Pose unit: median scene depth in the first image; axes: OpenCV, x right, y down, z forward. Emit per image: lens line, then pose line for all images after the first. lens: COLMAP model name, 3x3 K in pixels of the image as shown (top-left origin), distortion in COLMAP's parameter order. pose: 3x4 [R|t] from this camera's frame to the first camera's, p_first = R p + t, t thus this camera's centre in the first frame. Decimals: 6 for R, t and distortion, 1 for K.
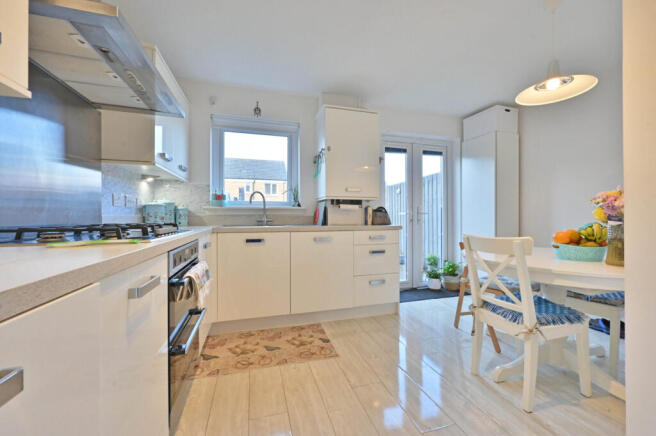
lens RADIAL K [[257.1, 0, 331.0], [0, 257.1, 218.5], [0, 0, 1]] dist [0.001162, -0.000057]
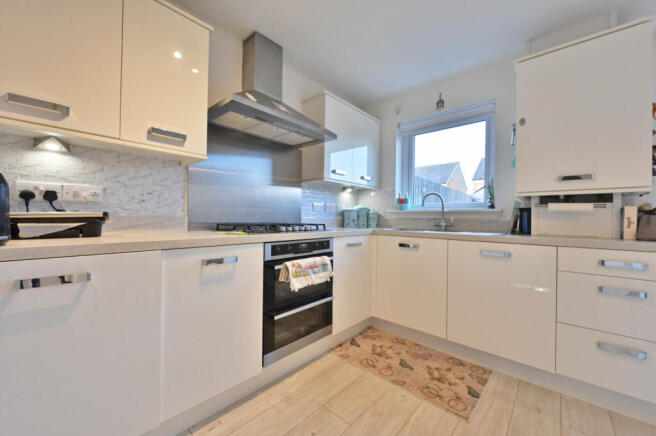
lens RADIAL K [[257.1, 0, 331.0], [0, 257.1, 218.5], [0, 0, 1]] dist [0.001162, -0.000057]
pose [[0.524865, 0.010390, -0.851122, 0.357498], [-0.024636, 0.999692, -0.002988, -0.002850], [0.850829, 0.022537, 0.524960, 0.255971]]
